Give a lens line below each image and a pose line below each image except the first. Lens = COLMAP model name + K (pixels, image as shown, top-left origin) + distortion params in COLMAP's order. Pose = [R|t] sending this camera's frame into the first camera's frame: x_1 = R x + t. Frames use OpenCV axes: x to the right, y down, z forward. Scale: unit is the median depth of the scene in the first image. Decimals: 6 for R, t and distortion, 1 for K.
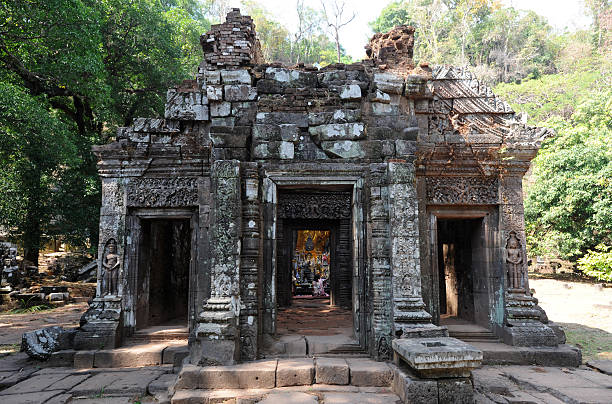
lens RADIAL K [[420.5, 0, 306.0], [0, 420.5, 202.0], [0, 0, 1]] dist [-0.007391, -0.000569]
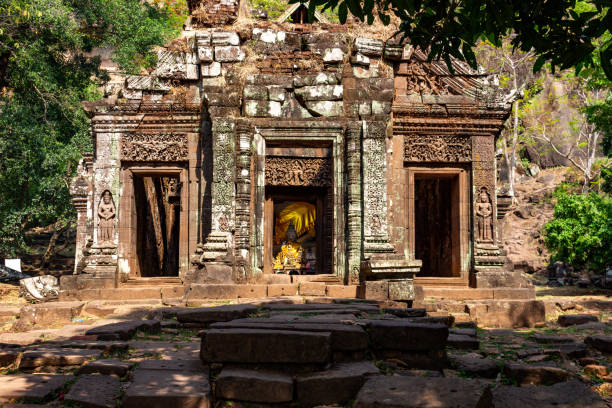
lens RADIAL K [[749.0, 0, 303.7], [0, 749.0, 213.7], [0, 0, 1]] dist [0.031520, 0.021966]
pose [[0.999592, 0.007172, 0.027659, -0.019238], [-0.007830, 0.999688, 0.023736, 0.099305], [-0.027480, -0.023943, 0.999336, -0.924408]]
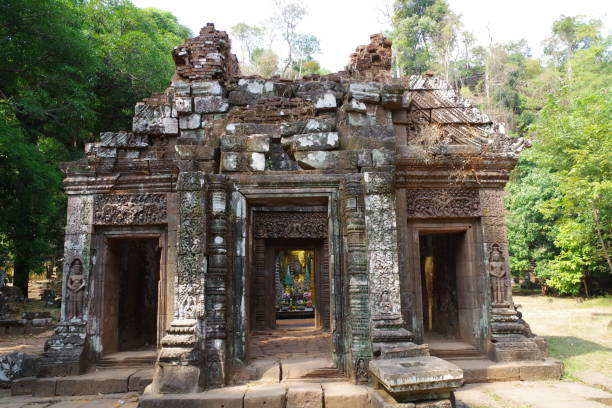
lens RADIAL K [[419.0, 0, 313.5], [0, 419.0, 208.6], [0, 0, 1]] dist [-0.098859, 0.045959]
pose [[0.999345, -0.016052, 0.032441, 0.044283], [0.017396, 0.998983, -0.041591, 0.021306], [-0.031740, 0.042128, 0.998608, 0.061531]]
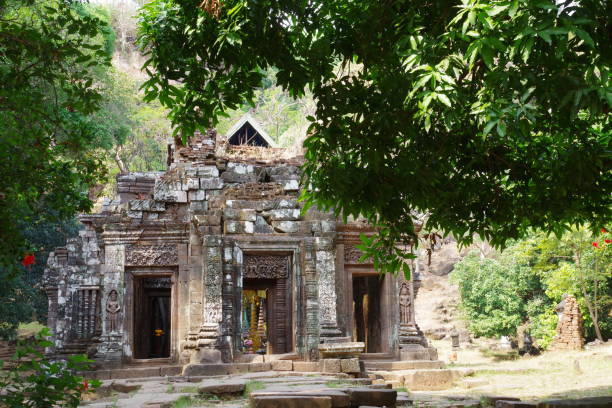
lens RADIAL K [[749.0, 0, 303.7], [0, 749.0, 213.7], [0, 0, 1]] dist [0.031520, 0.021966]
pose [[0.988729, 0.008656, 0.149468, -0.228851], [0.001209, 0.997833, -0.065785, 0.002310], [-0.149713, 0.065224, 0.986576, -1.498164]]
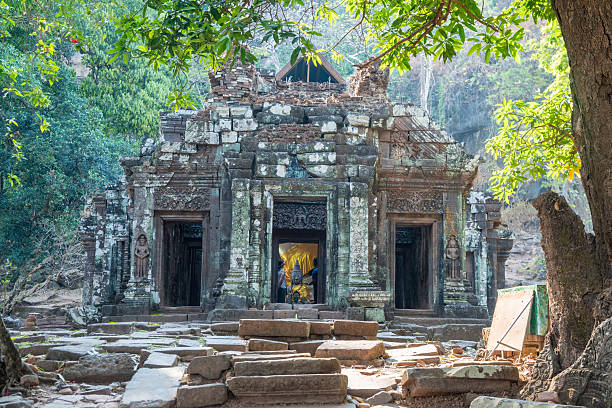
lens RADIAL K [[1025.6, 0, 306.0], [0, 1025.6, 204.0], [0, 0, 1]] dist [0.348427, 0.003661]
pose [[0.999762, 0.018312, 0.011870, 0.000262], [-0.018028, 0.999559, -0.023603, 0.060410], [-0.012297, 0.023384, 0.999651, -2.236631]]
